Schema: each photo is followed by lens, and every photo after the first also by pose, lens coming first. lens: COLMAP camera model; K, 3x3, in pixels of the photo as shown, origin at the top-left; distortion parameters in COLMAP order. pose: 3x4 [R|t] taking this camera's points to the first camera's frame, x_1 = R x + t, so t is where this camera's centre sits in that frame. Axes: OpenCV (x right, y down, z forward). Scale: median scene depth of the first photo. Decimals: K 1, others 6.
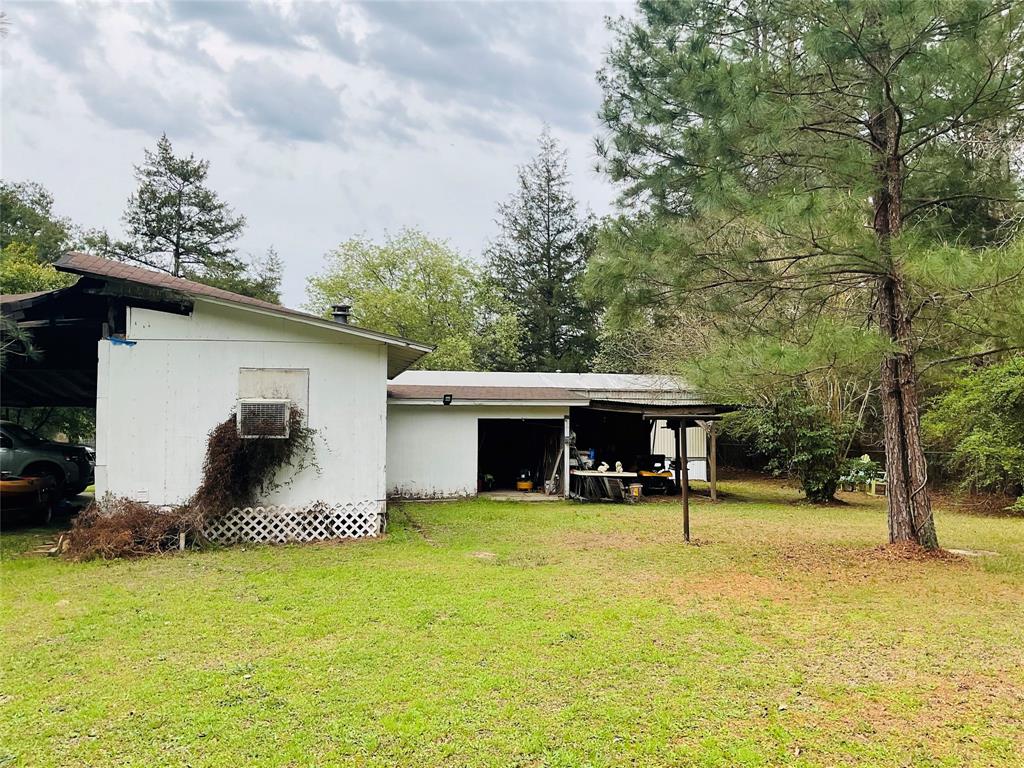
lens RADIAL K [[870.9, 0, 512.0], [0, 870.9, 384.0], [0, 0, 1]] dist [0.086374, -0.172294]
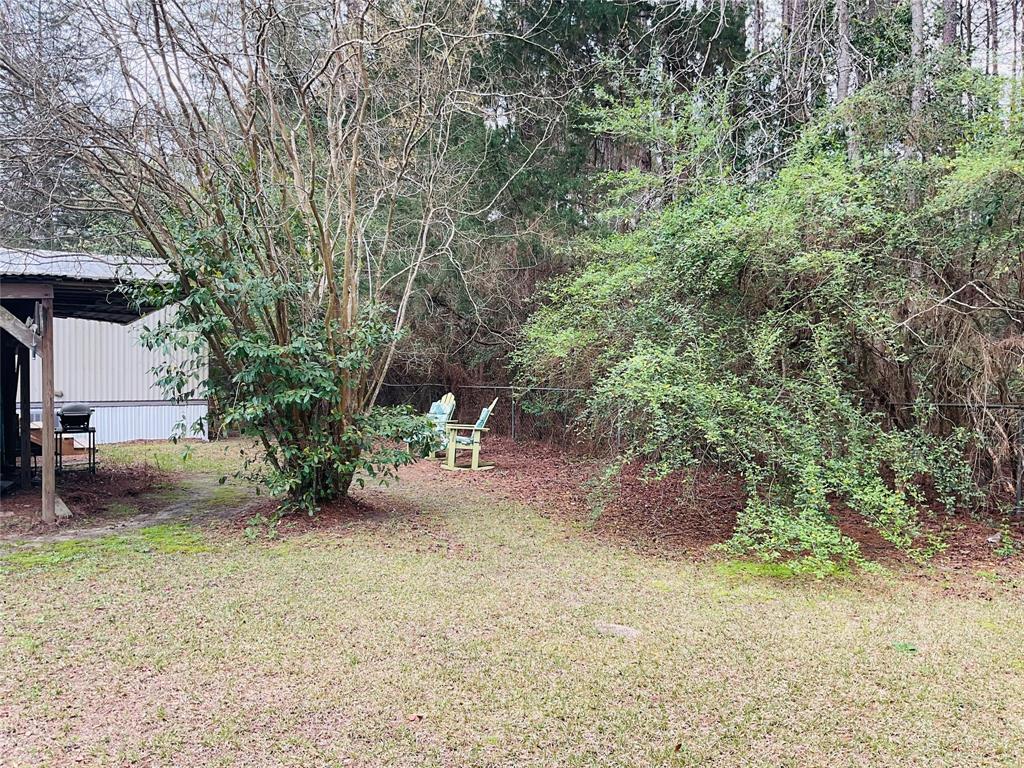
lens RADIAL K [[864.7, 0, 512.0], [0, 864.7, 384.0], [0, 0, 1]] dist [0.071718, -0.103743]
pose [[0.926091, -0.006682, 0.377241, 0.286868], [-0.023138, 0.996956, 0.074460, 0.038474], [-0.376590, -0.077686, 0.923117, 0.583646]]
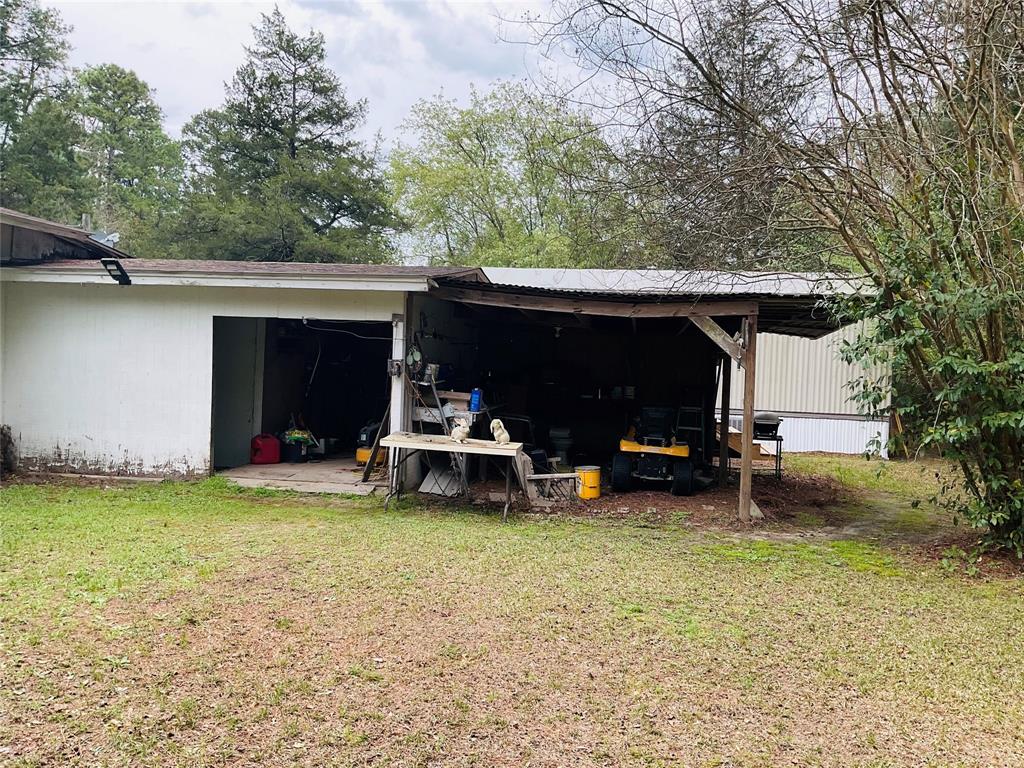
lens RADIAL K [[864.7, 0, 512.0], [0, 864.7, 384.0], [0, 0, 1]] dist [0.071718, -0.103743]
pose [[0.940368, 0.039046, -0.337910, 0.275566], [-0.015139, 0.997210, 0.073098, 0.038716], [0.339821, -0.063623, 0.938336, 0.588465]]
